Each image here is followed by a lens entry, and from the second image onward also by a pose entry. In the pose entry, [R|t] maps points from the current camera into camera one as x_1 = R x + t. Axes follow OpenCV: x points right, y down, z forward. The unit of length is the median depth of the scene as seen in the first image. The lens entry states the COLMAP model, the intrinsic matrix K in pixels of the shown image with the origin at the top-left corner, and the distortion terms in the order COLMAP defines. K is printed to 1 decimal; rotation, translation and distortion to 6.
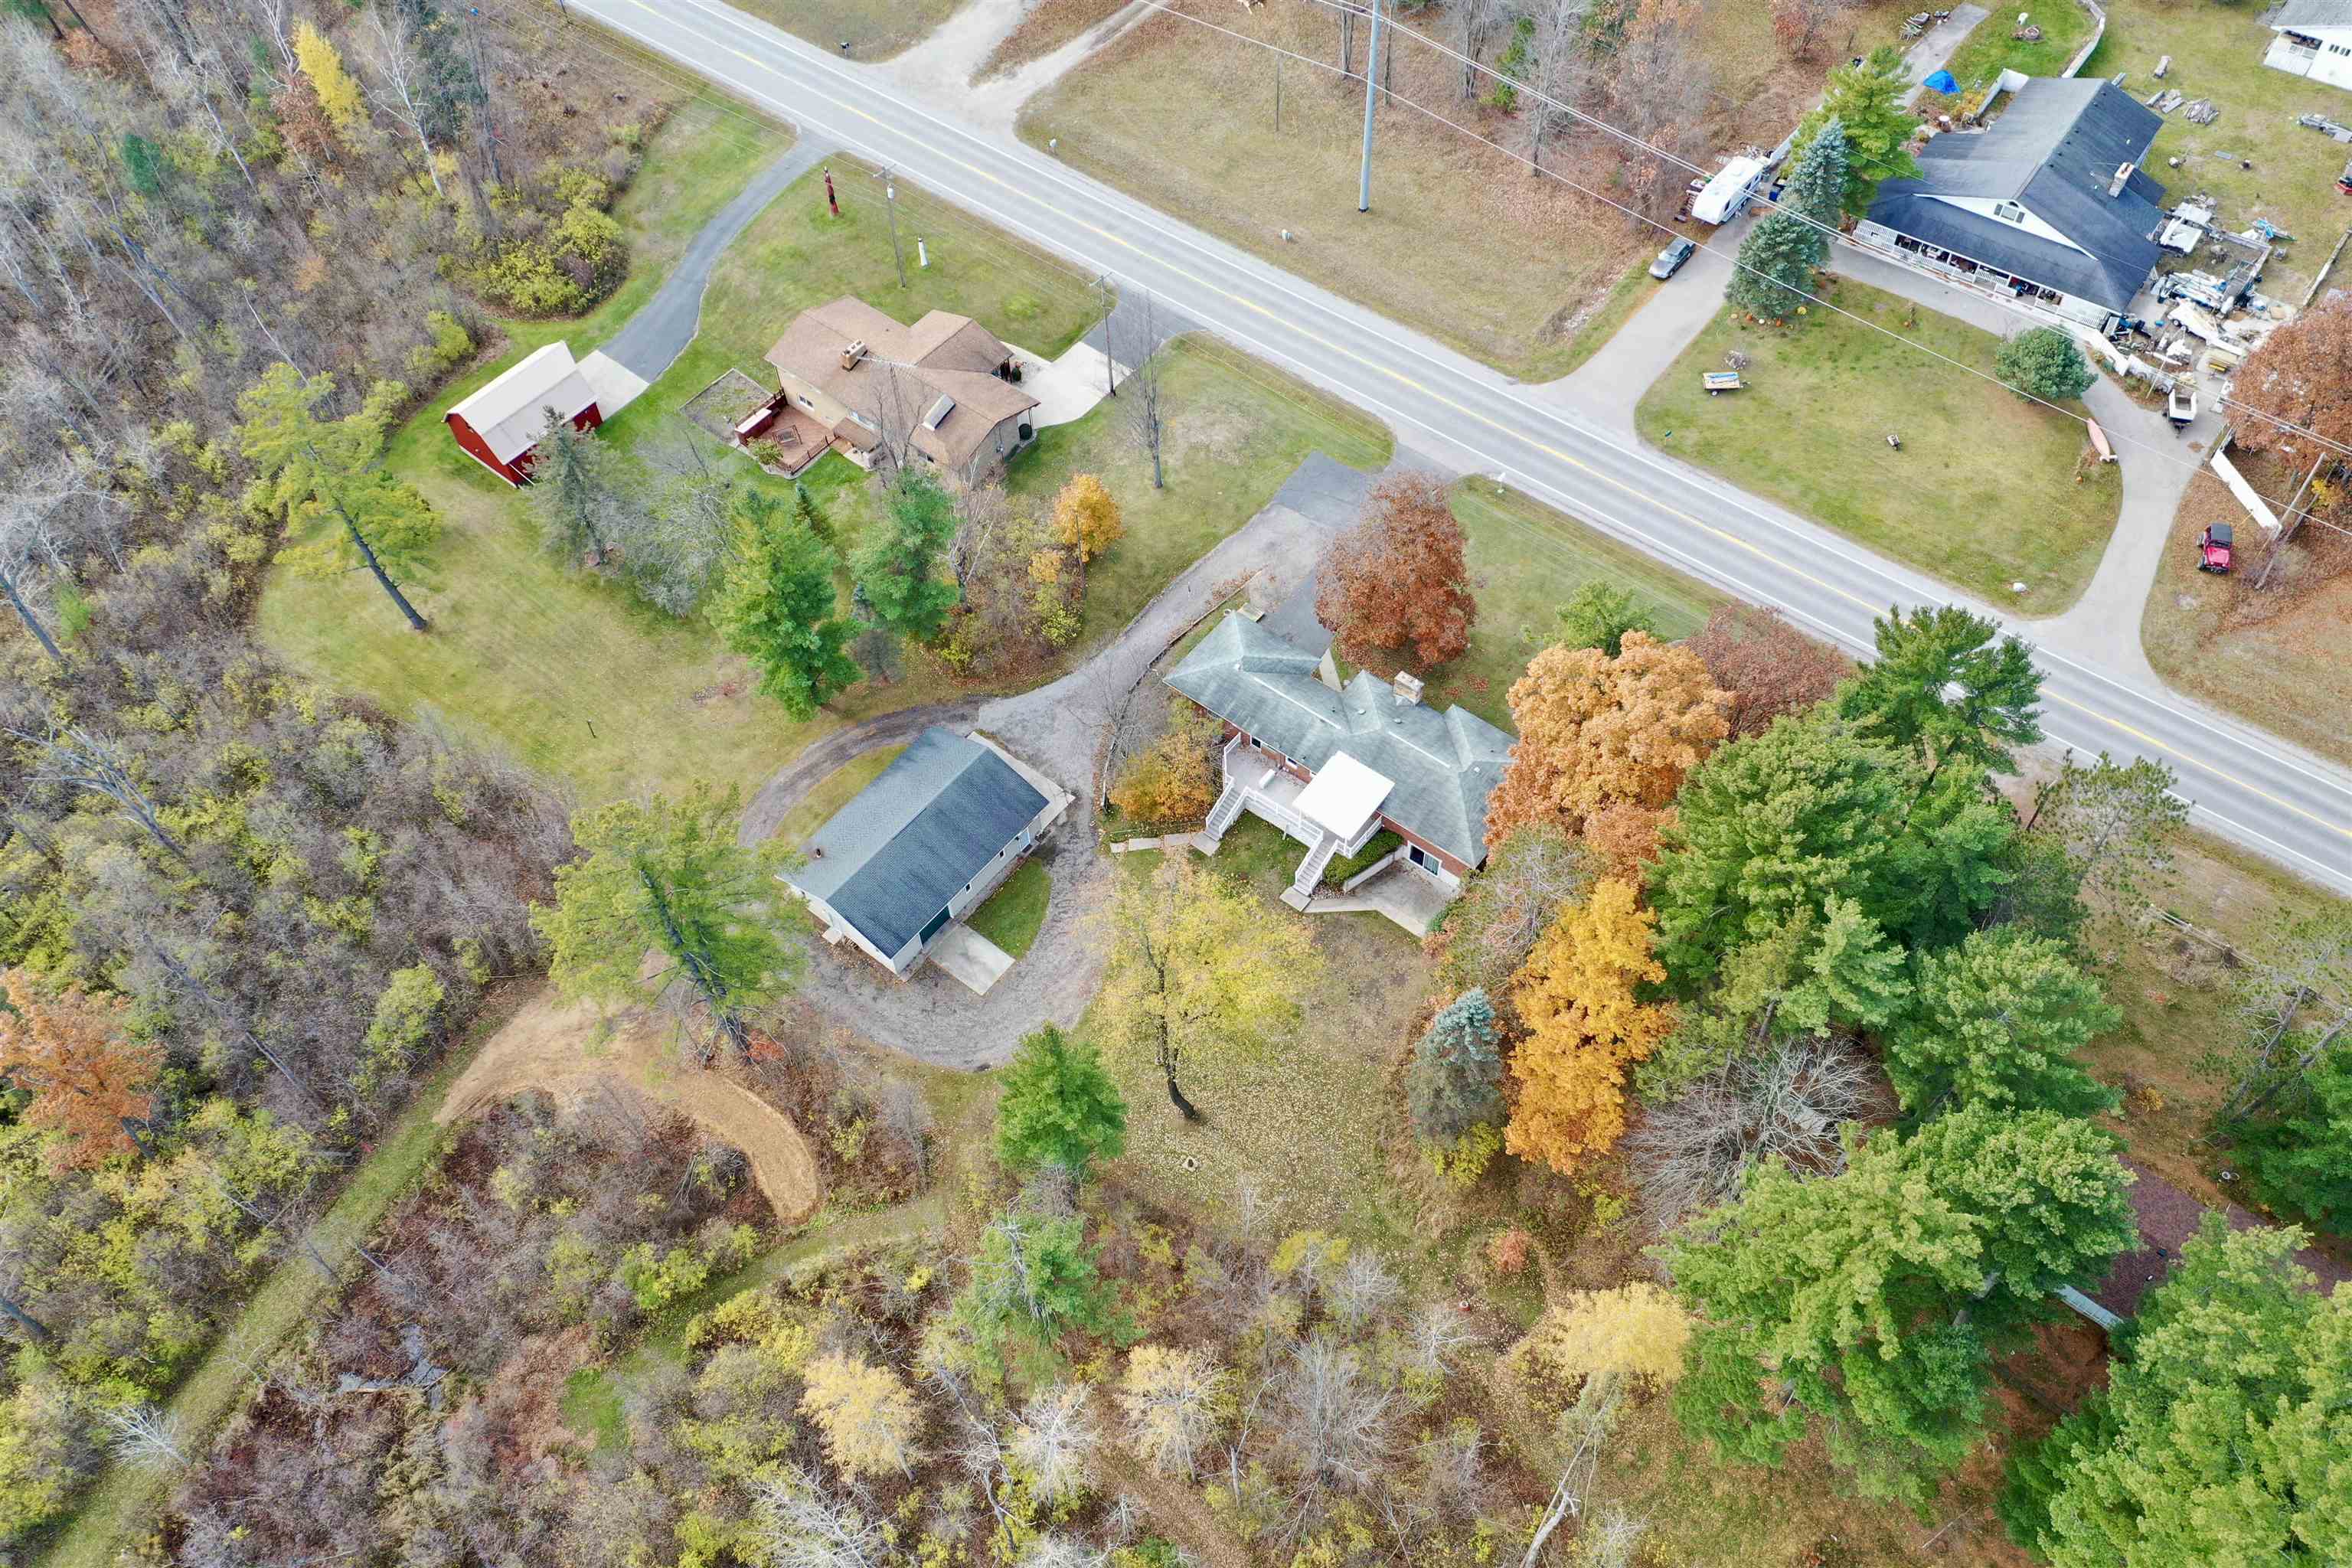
lens RADIAL K [[1867.0, 0, 1169.0], [0, 1867.0, 788.1], [0, 0, 1]] dist [0.015050, 0.002116]
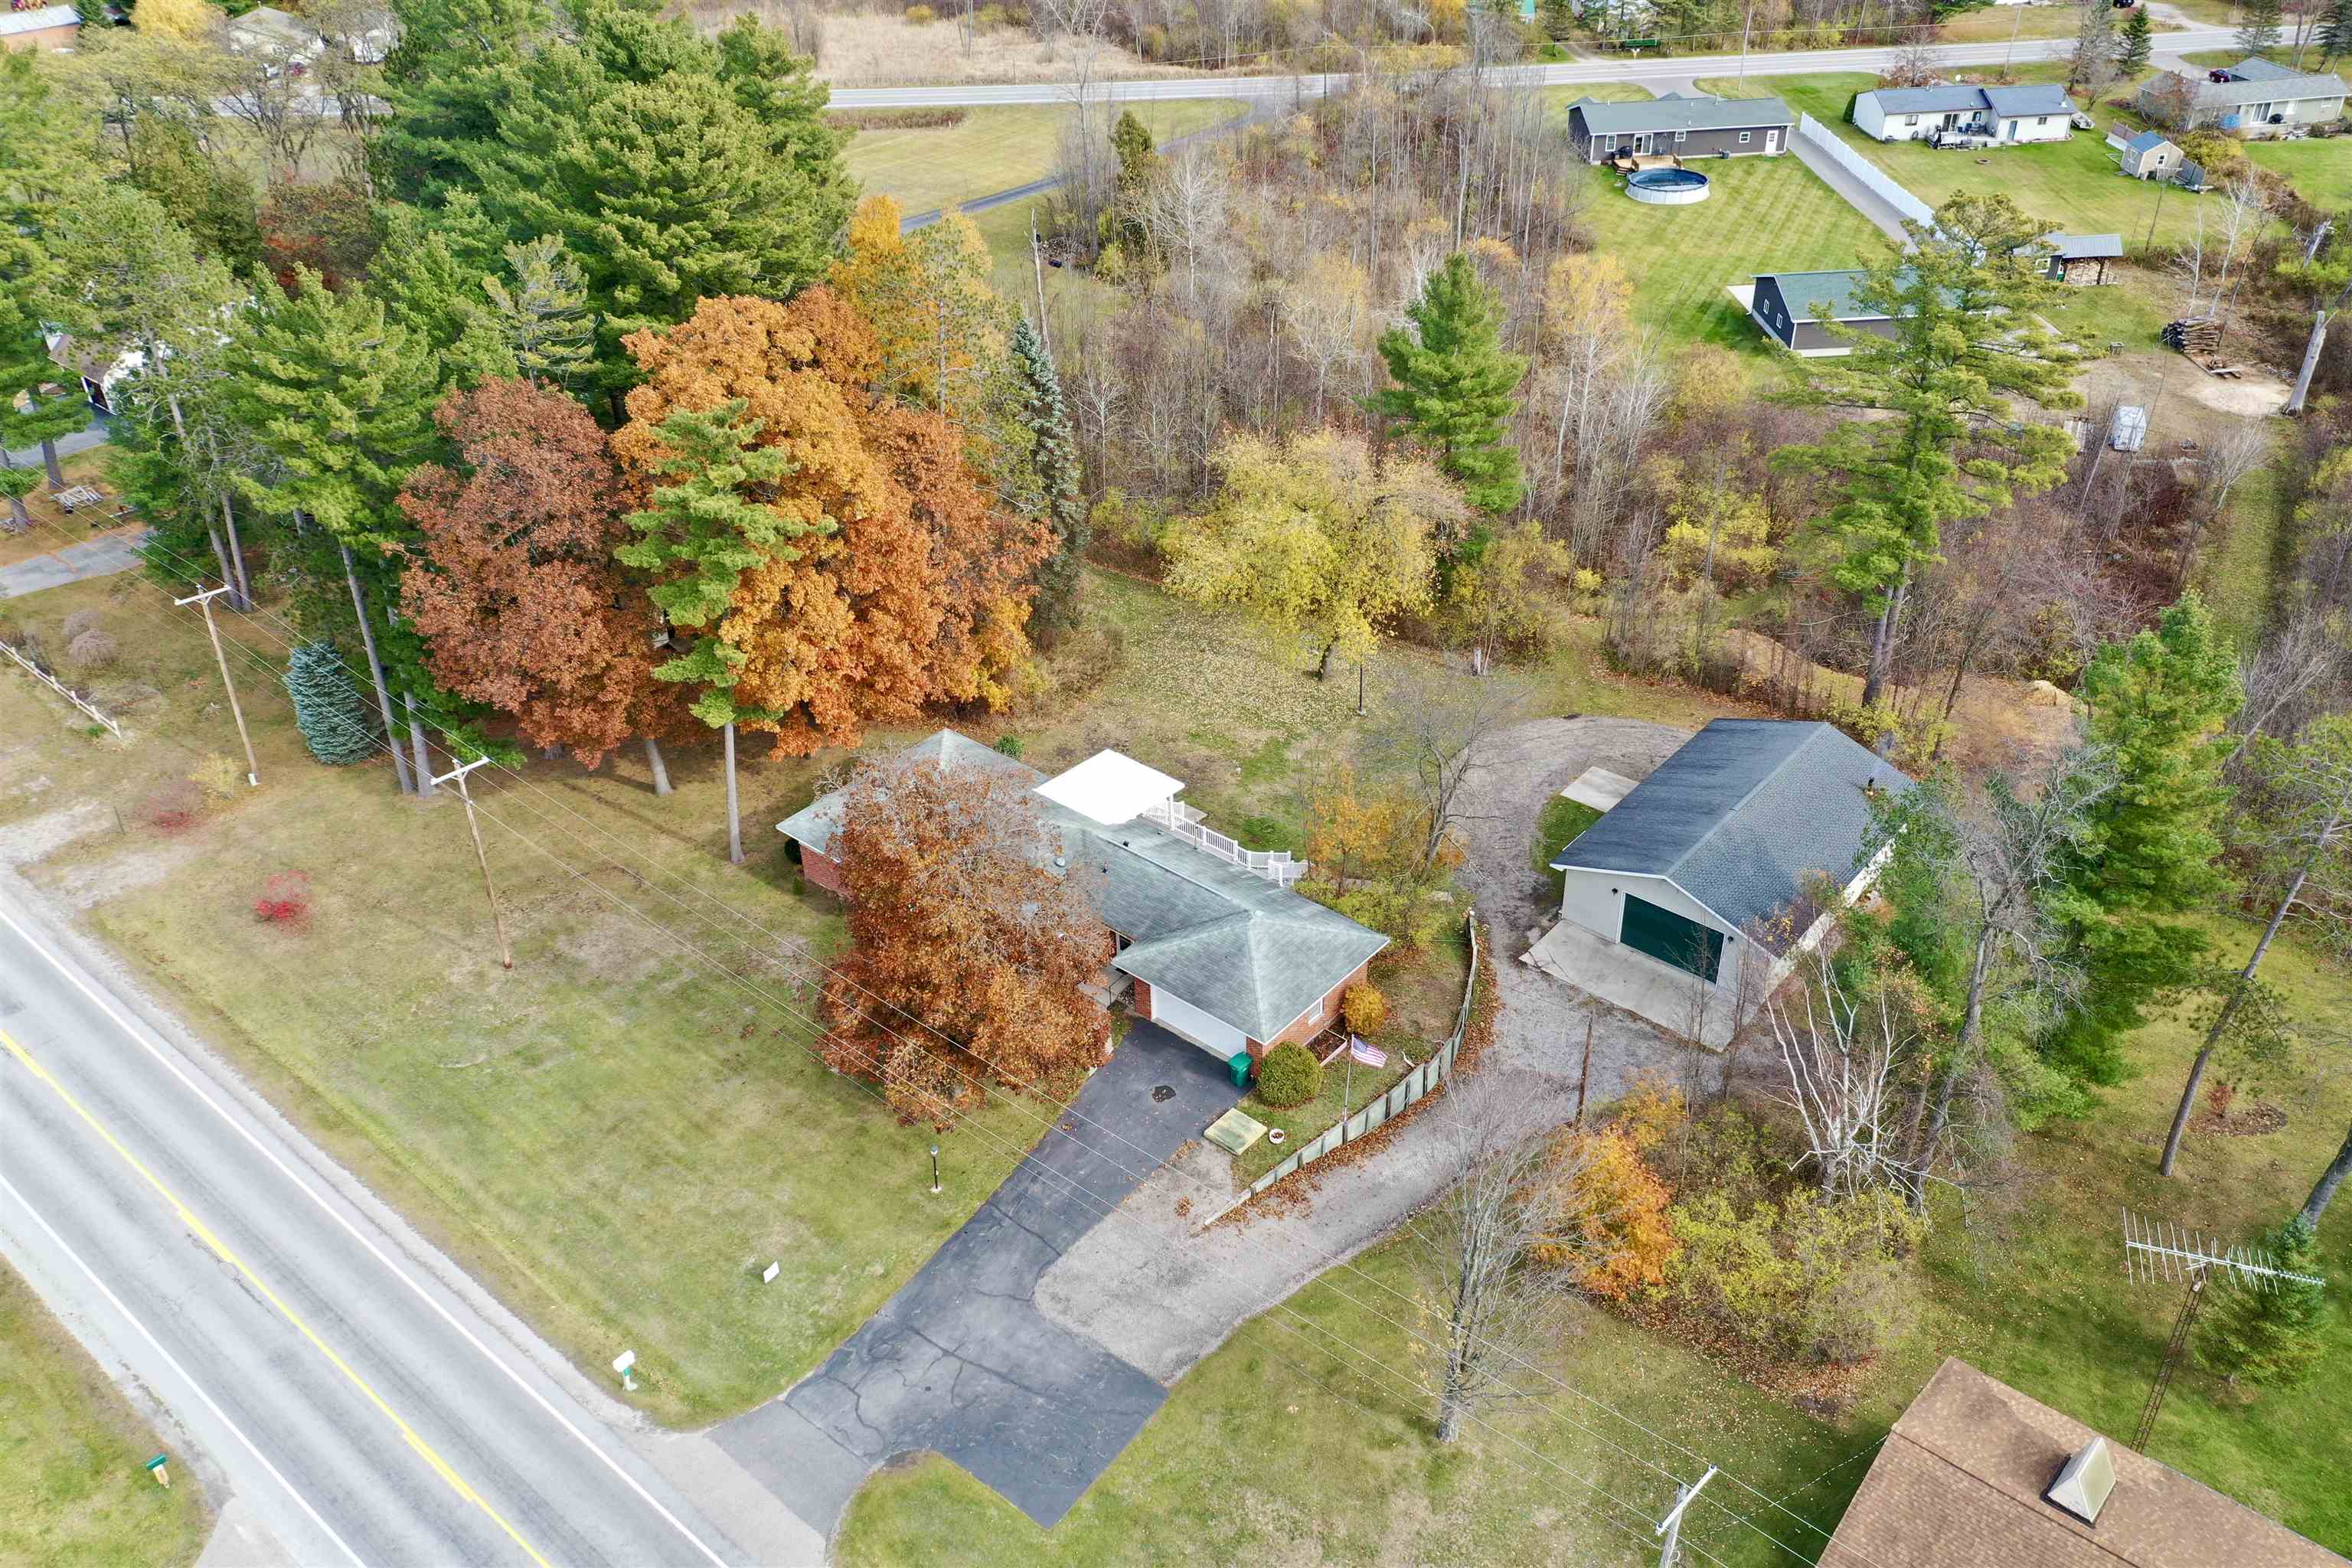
lens RADIAL K [[1867.0, 0, 1181.3], [0, 1867.0, 783.9], [0, 0, 1]] dist [0.015050, 0.002116]
pose [[-0.998168, 0.027821, 0.053729, 0.027763], [0.055001, 0.047157, 0.997372, -0.618305], [0.025214, 0.998500, -0.048601, 0.942189]]
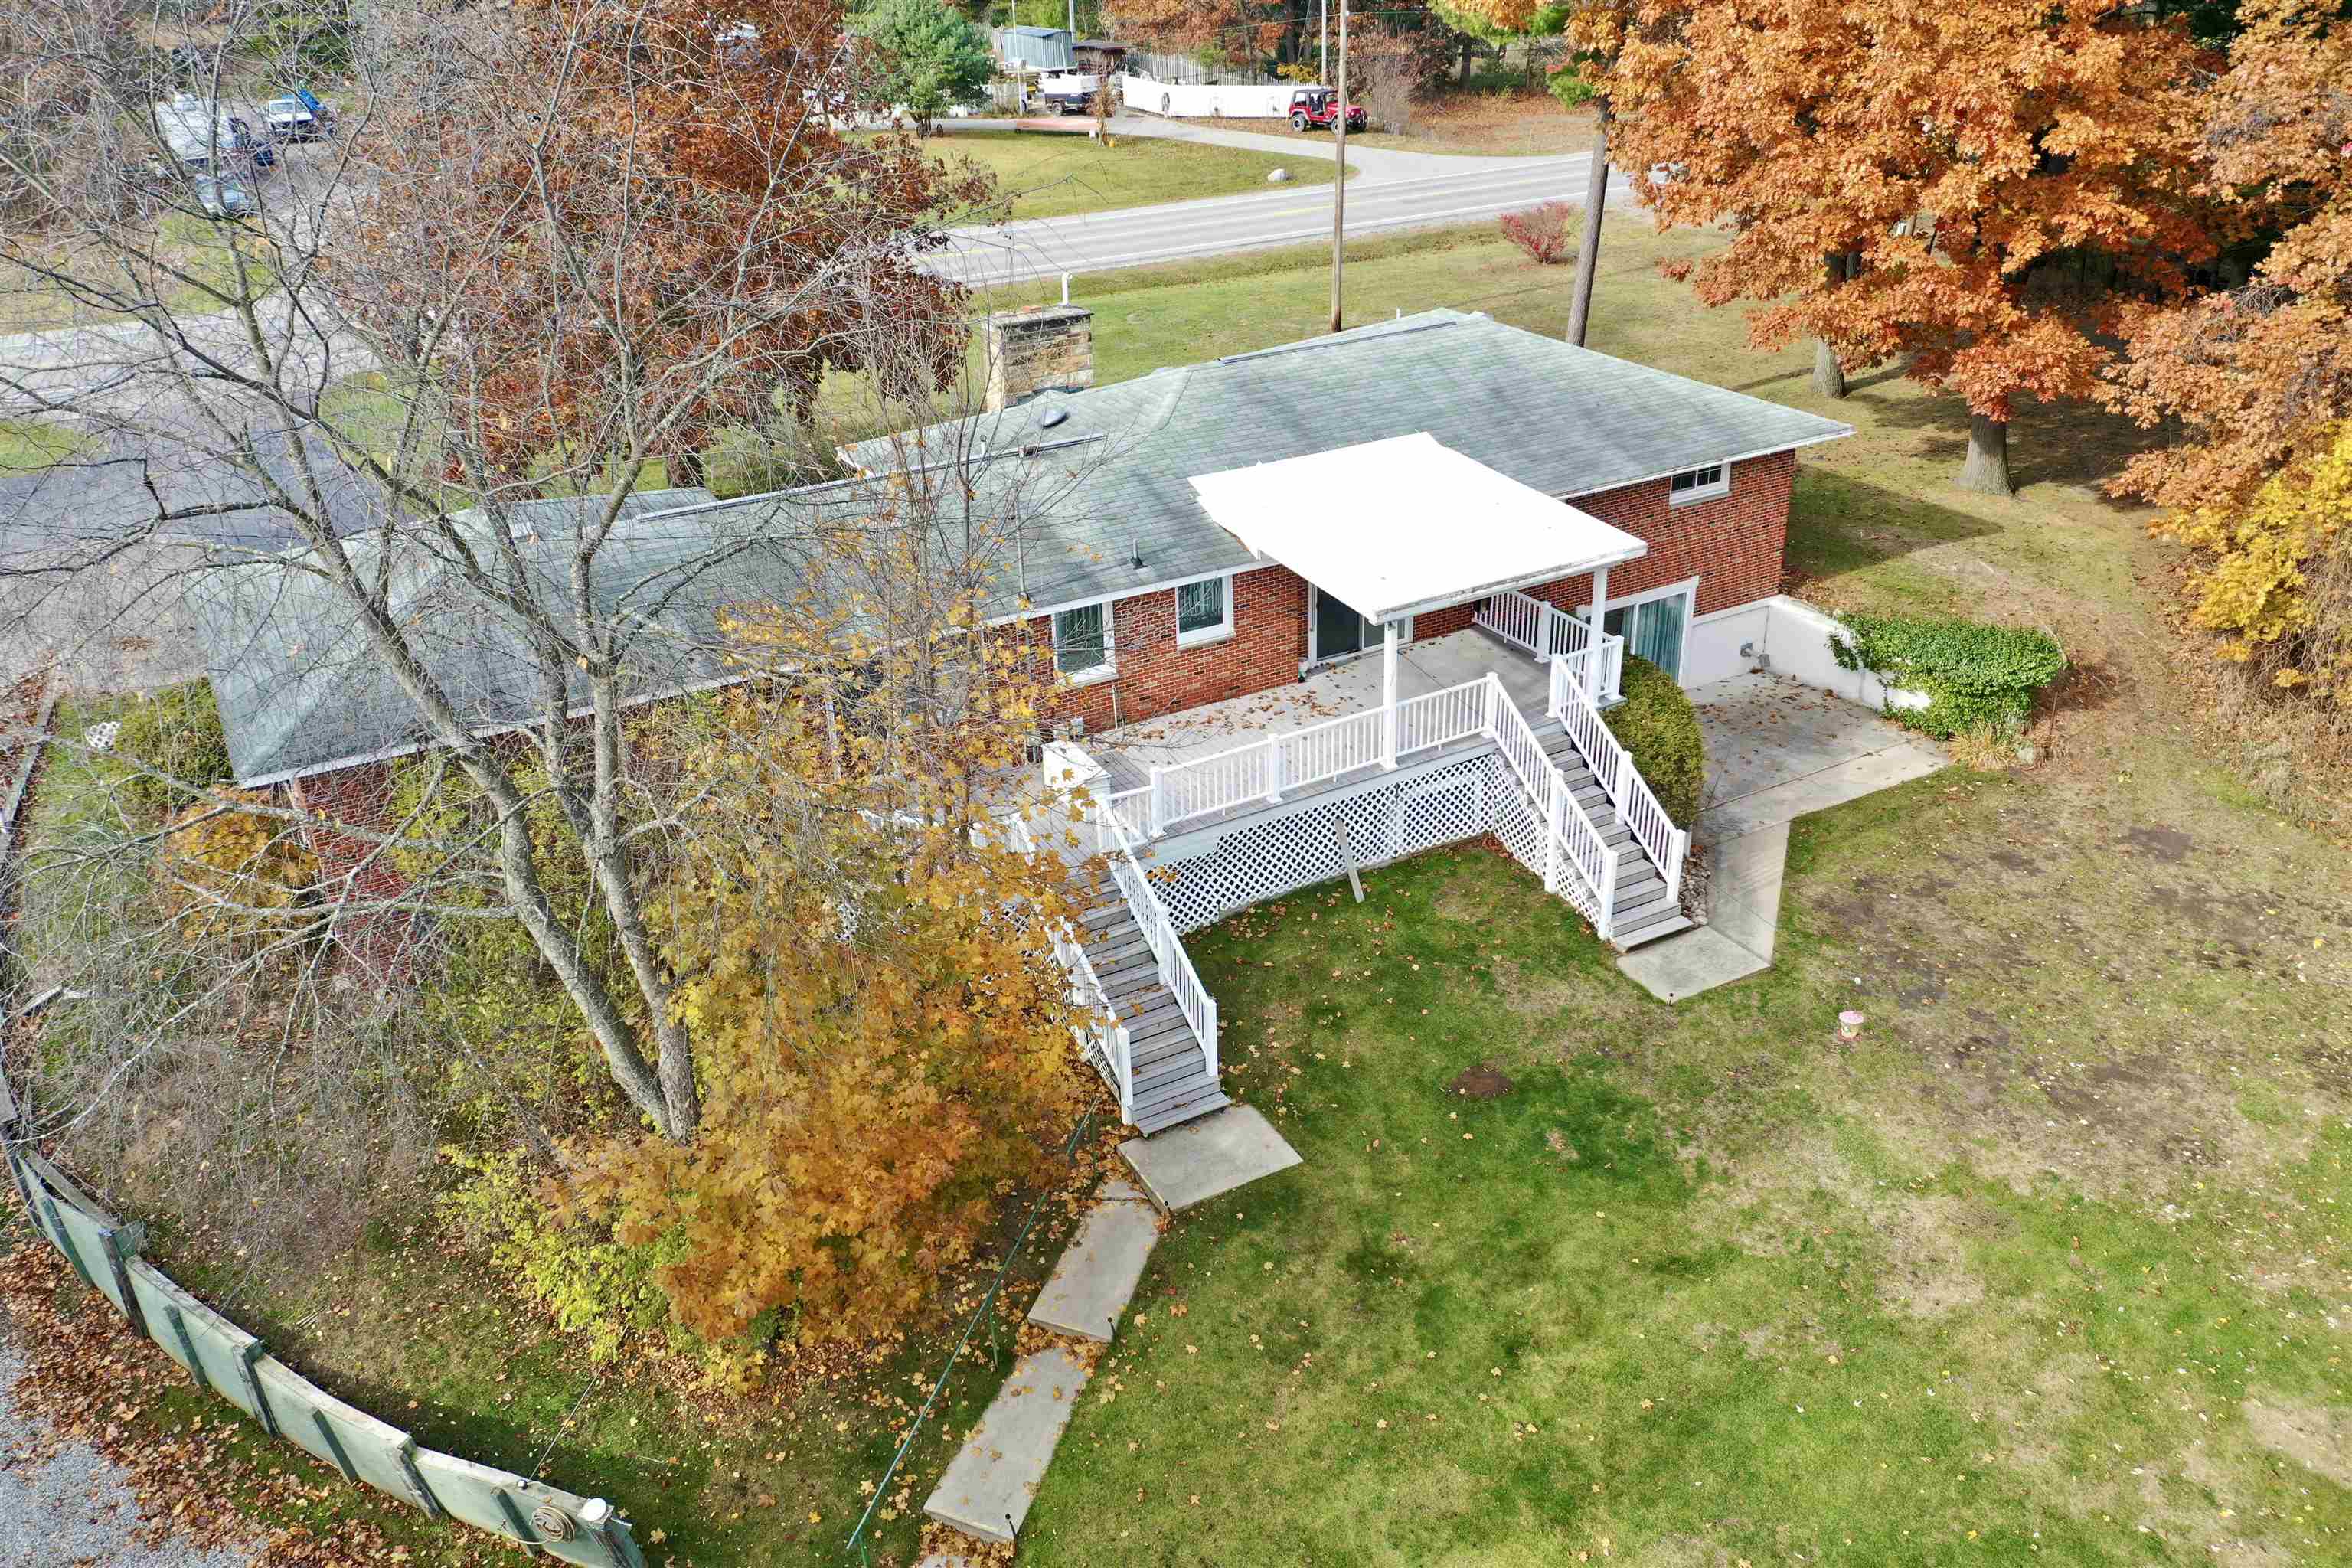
lens RADIAL K [[1867.0, 0, 1176.4], [0, 1867.0, 799.5], [0, 0, 1]] dist [0.015050, 0.002116]
pose [[0.374204, -0.395727, 0.838672, -0.107258], [0.759515, 0.649686, -0.032331, 0.010790], [-0.532080, 0.649082, 0.543676, 0.835266]]
